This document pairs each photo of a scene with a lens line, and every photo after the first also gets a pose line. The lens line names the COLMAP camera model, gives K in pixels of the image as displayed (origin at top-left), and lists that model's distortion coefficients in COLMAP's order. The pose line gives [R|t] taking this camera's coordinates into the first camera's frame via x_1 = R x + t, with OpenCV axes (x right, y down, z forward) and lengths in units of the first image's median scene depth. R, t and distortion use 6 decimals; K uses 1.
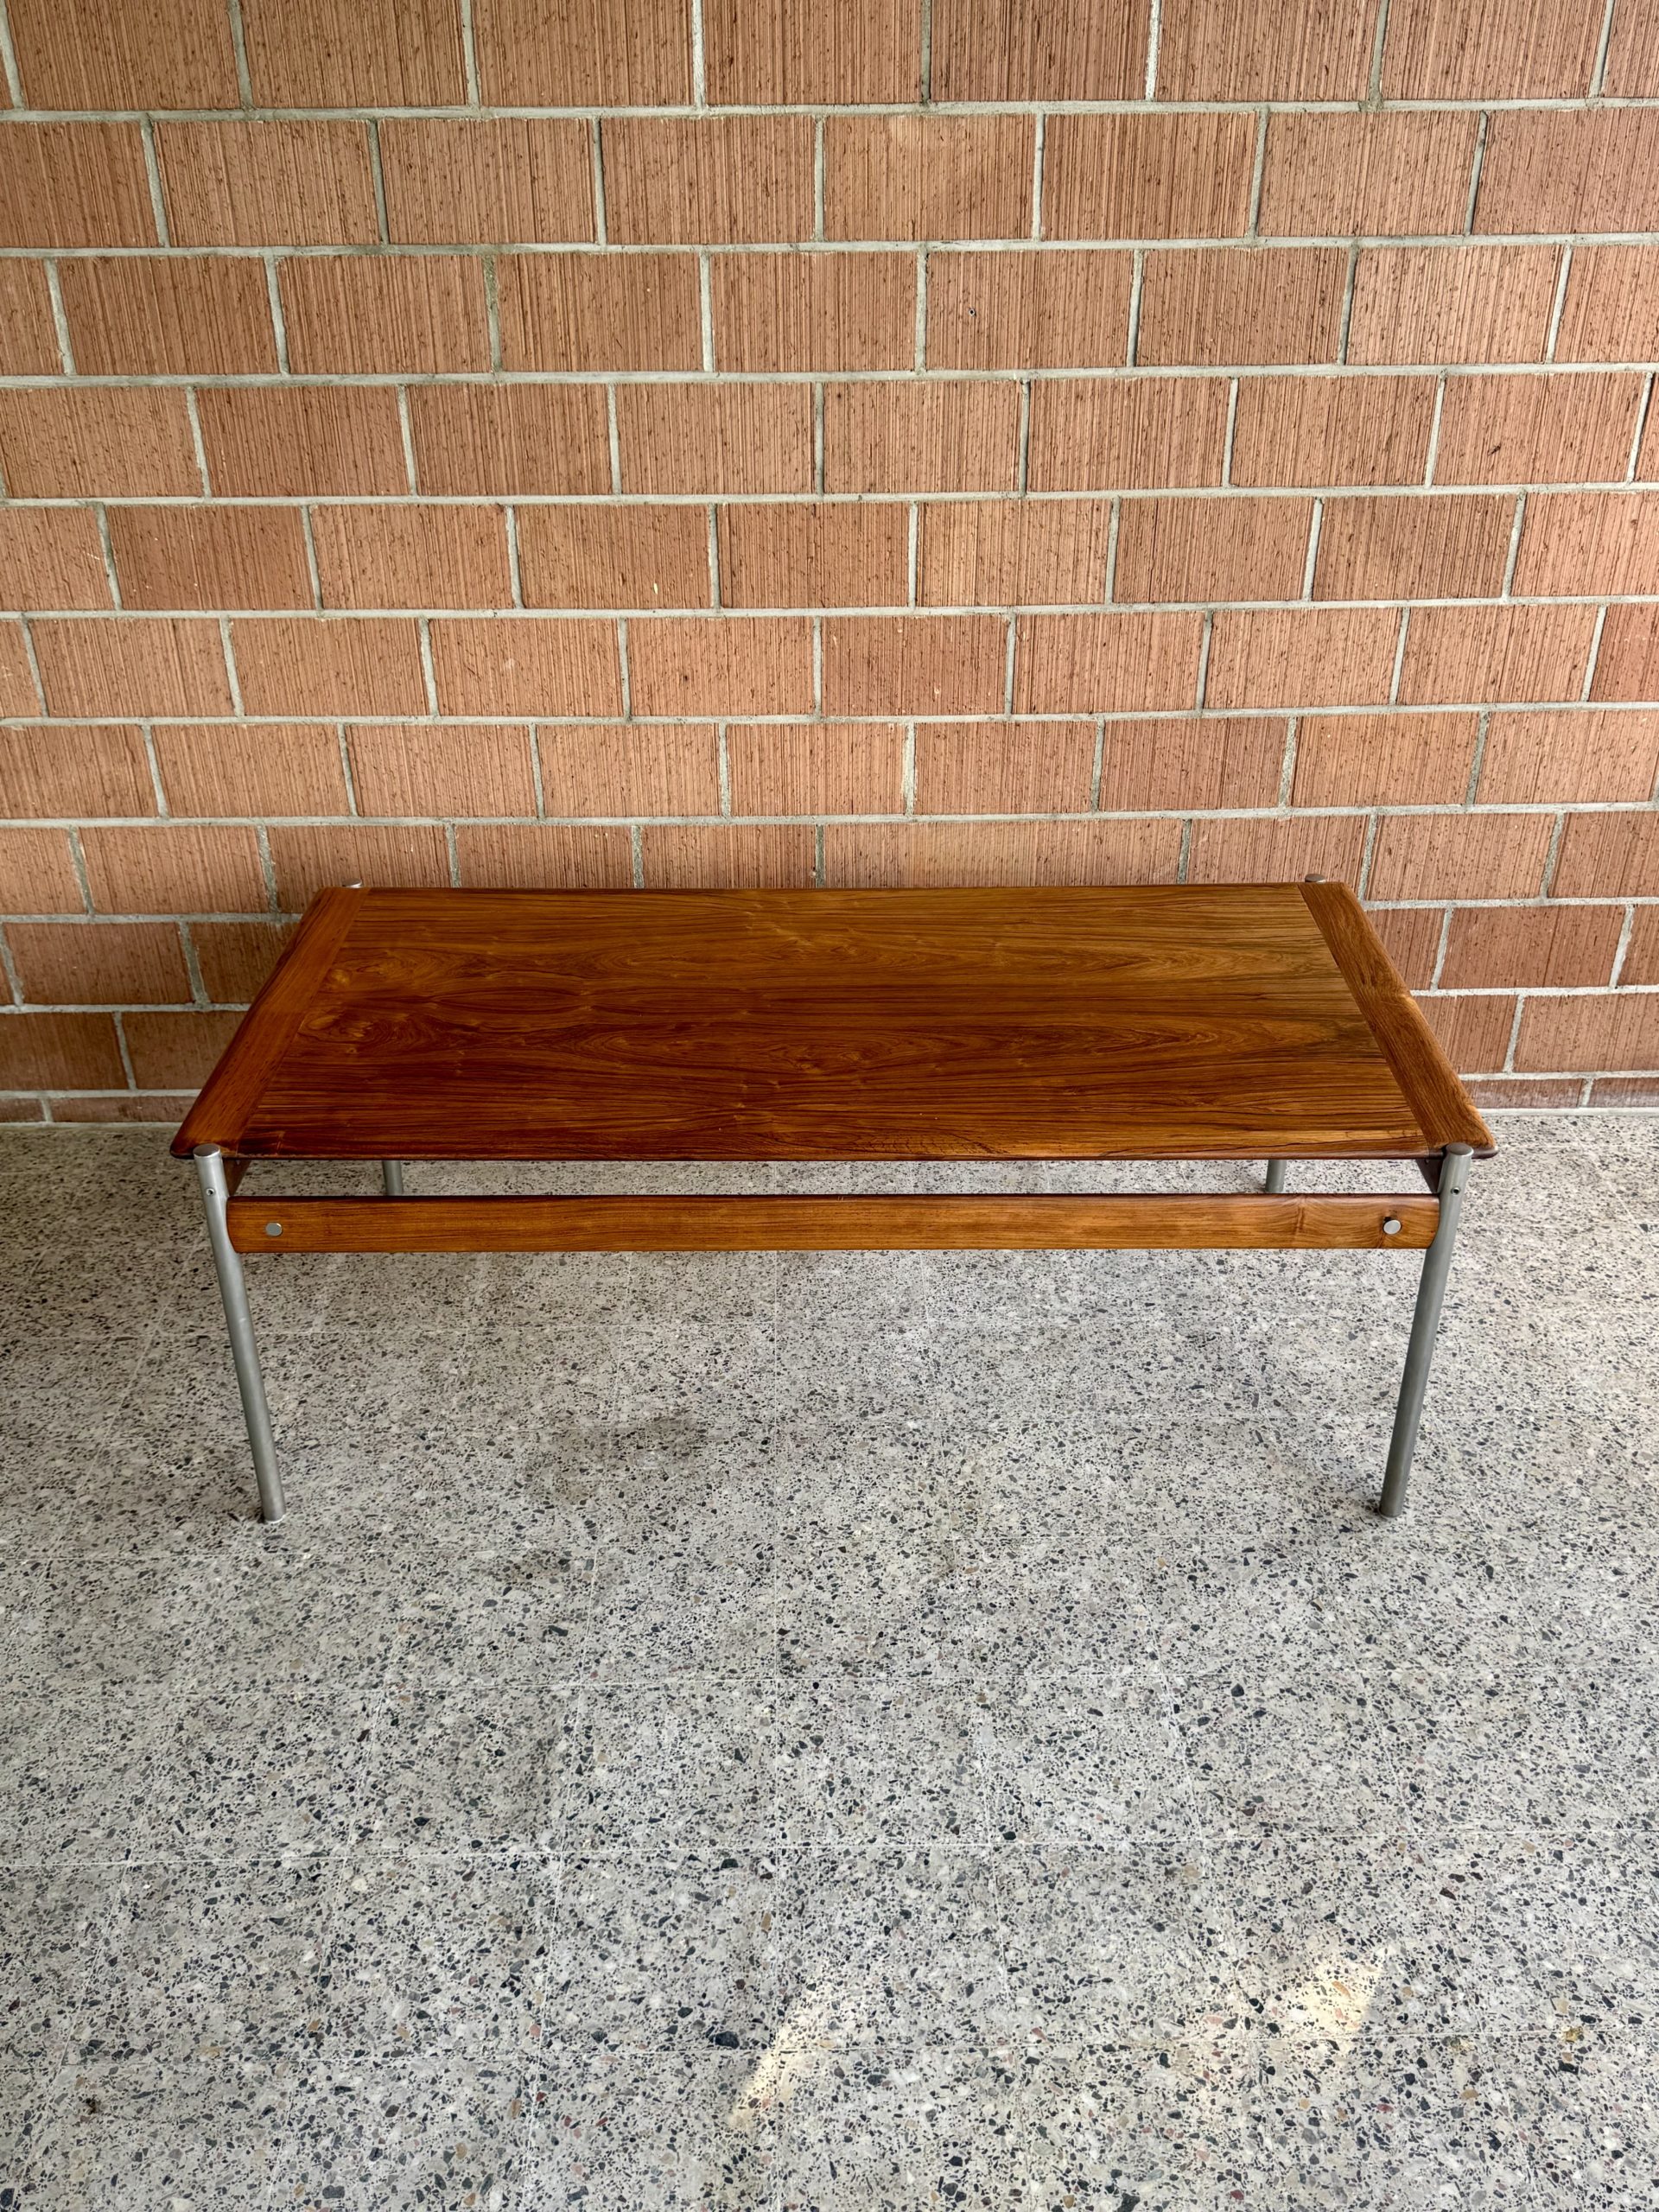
lens RADIAL K [[1871.3, 0, 829.5], [0, 1871.3, 1106.0], [0, 0, 1]] dist [0.196431, -0.463859]
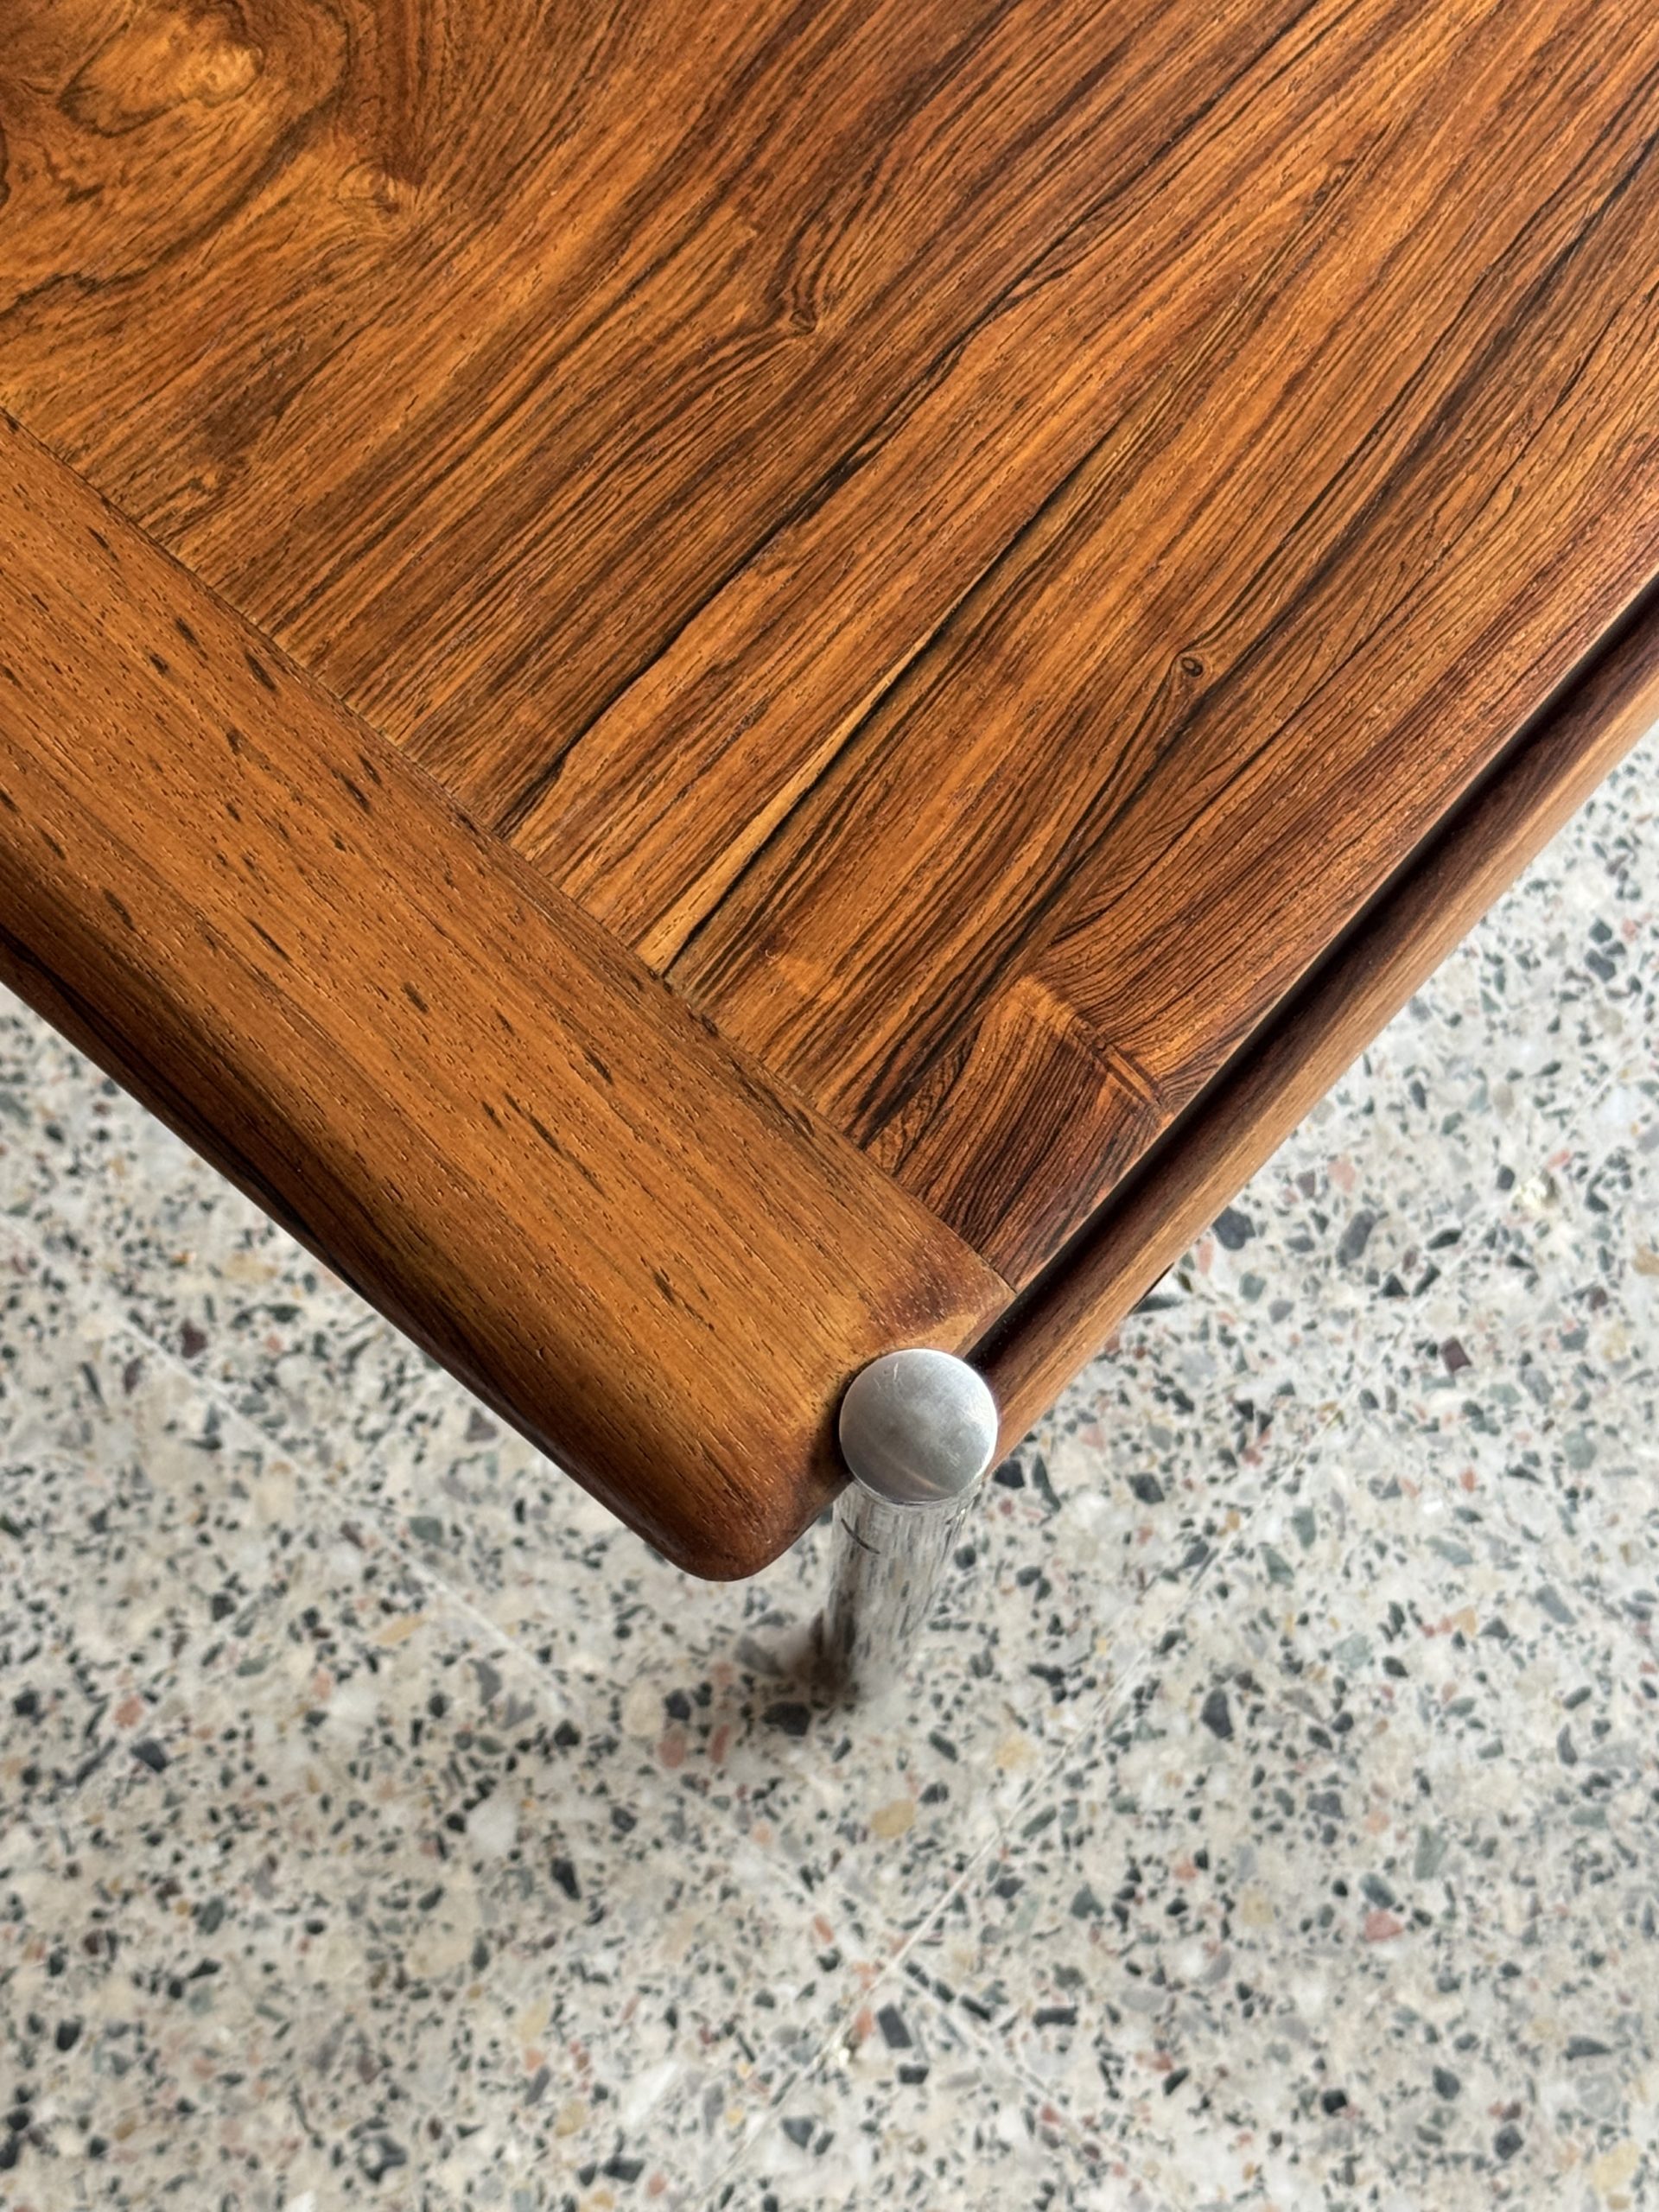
lens RADIAL K [[4211.2, 0, 863.0], [0, 4211.2, 1149.4], [0, 0, 1]] dist [0.161524, -0.255654]
pose [[0.655002, -0.740770, 0.149105, -0.364812], [0.375831, 0.490564, 0.786192, -0.217005], [-0.655533, -0.458919, 0.599725, 0.636830]]
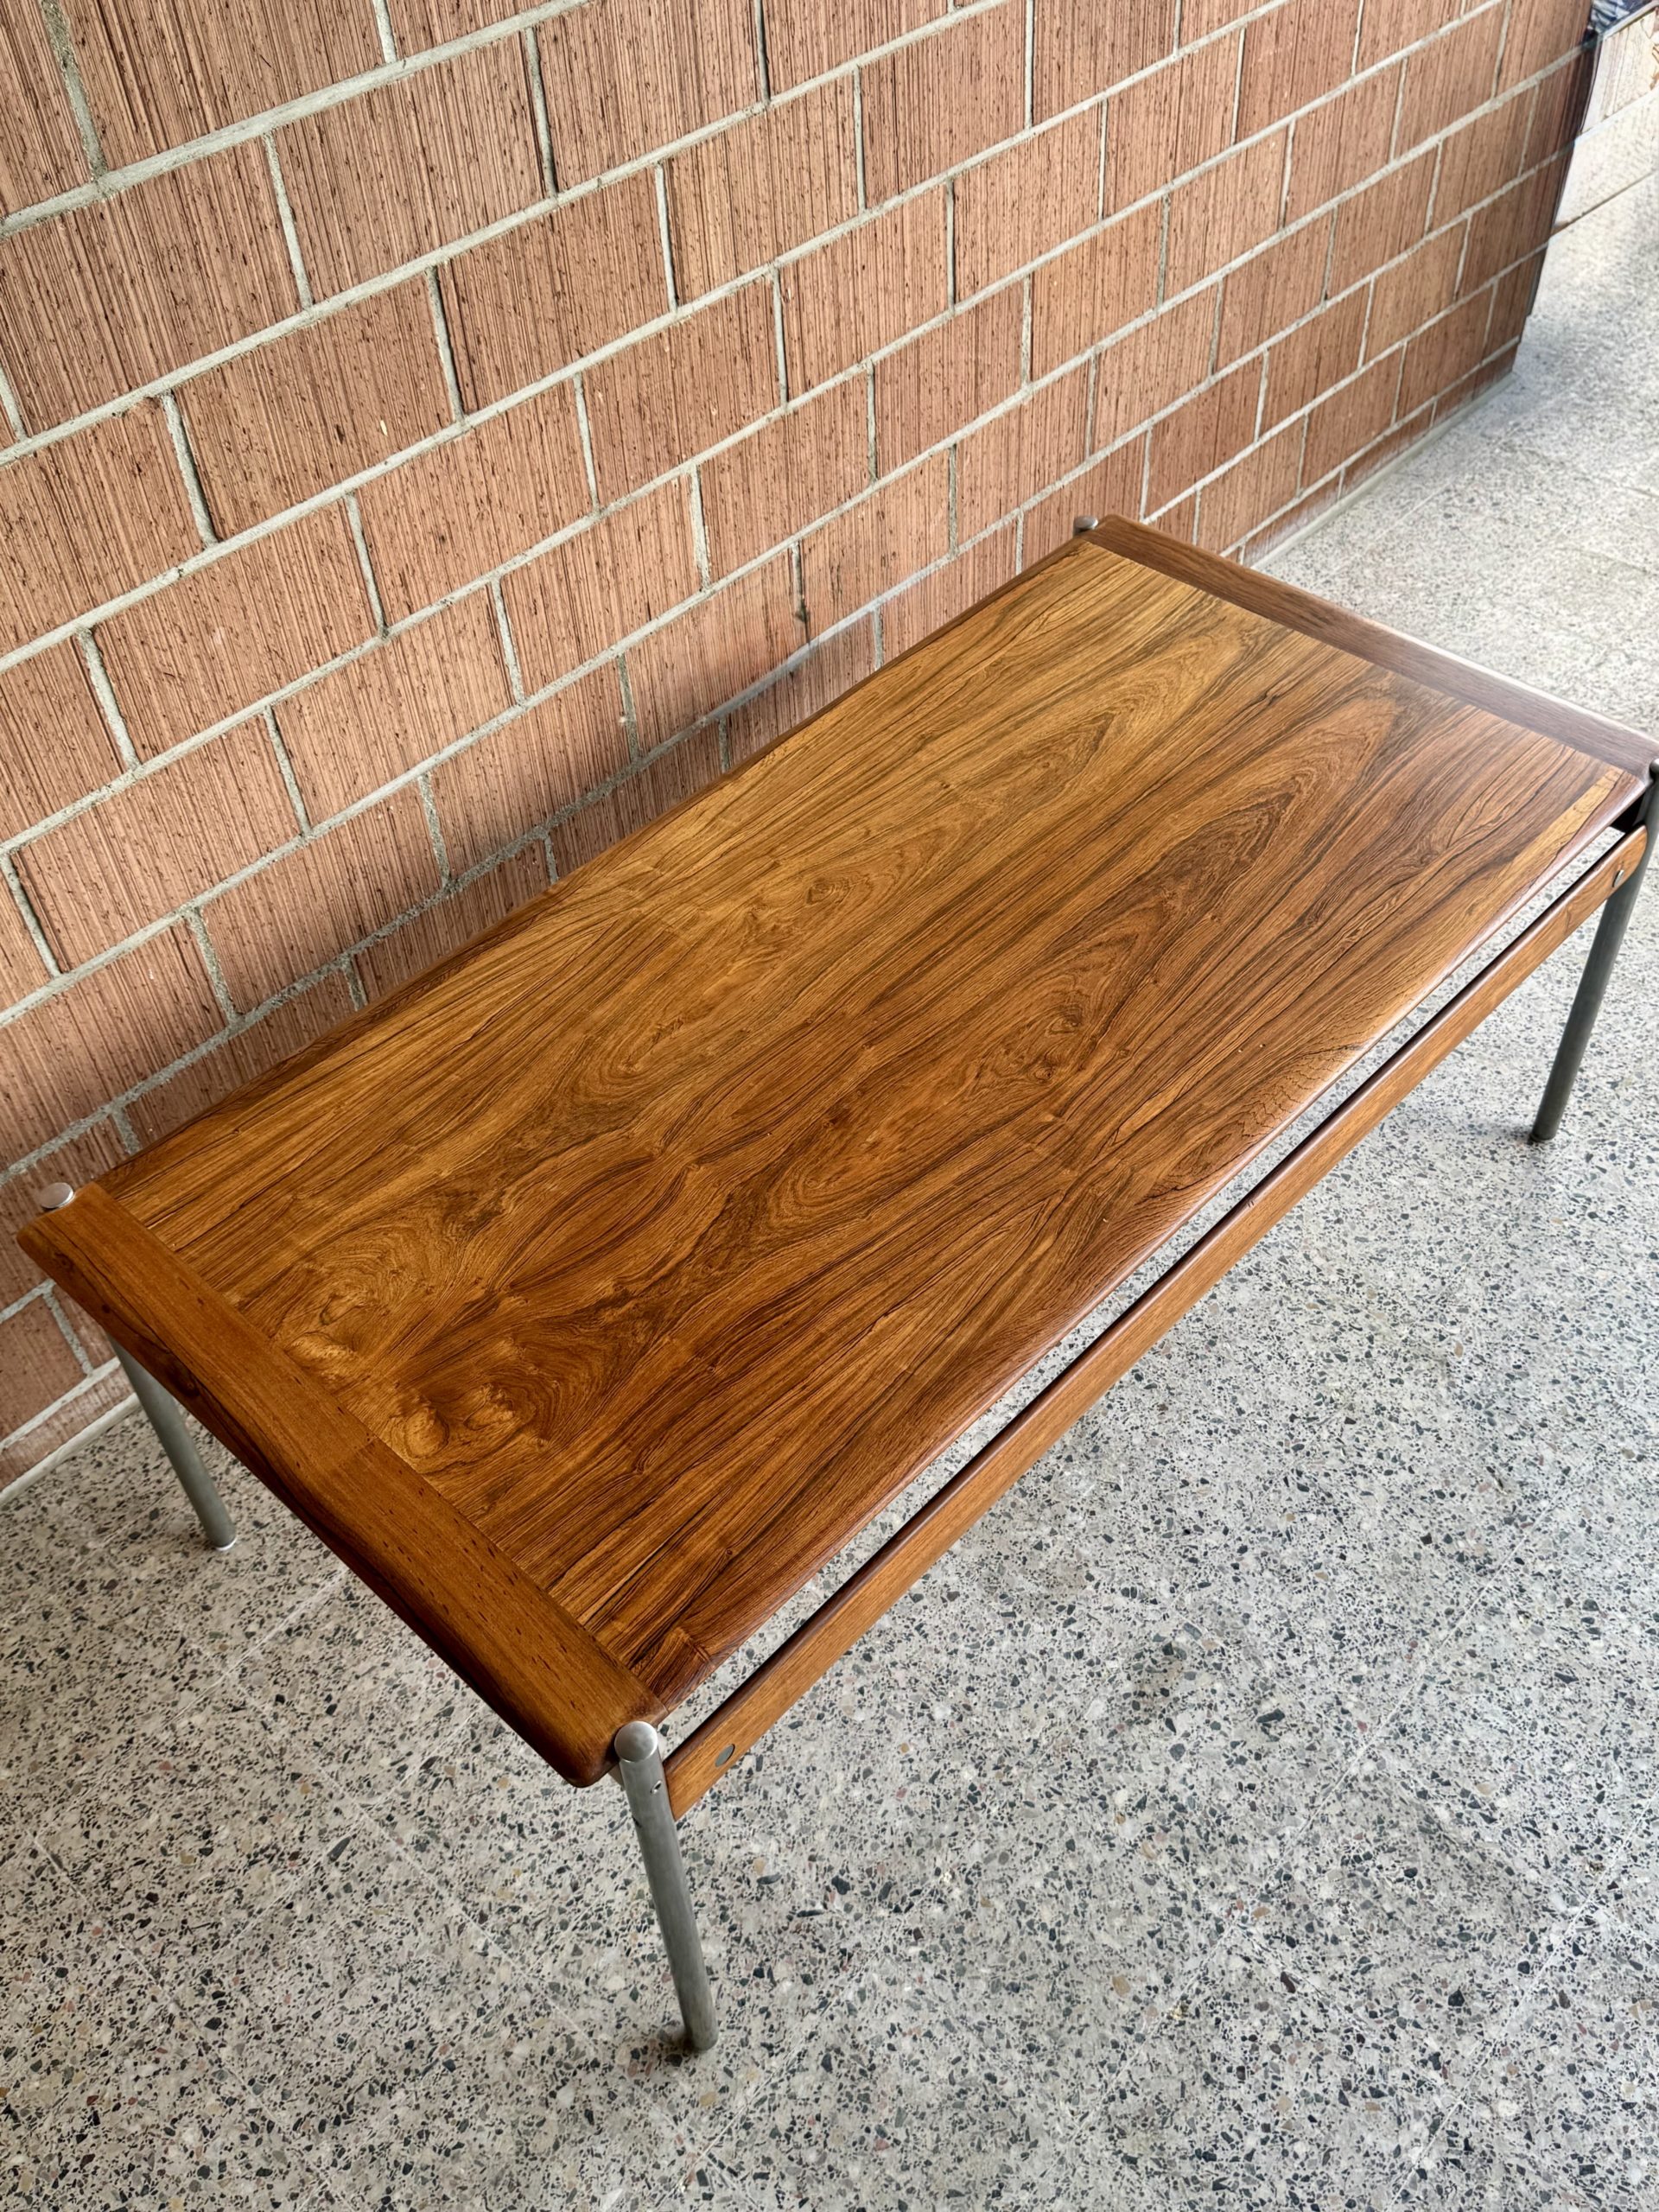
lens RADIAL K [[1970.9, 0, 817.6], [0, 1970.9, 1108.2], [0, 0, 1]] dist [0.184545, -0.432199]
pose [[0.689476, -0.547232, 0.474511, -0.454259], [0.410345, 0.834962, 0.366682, -0.280711], [-0.596858, -0.058105, 0.800240, 0.375130]]
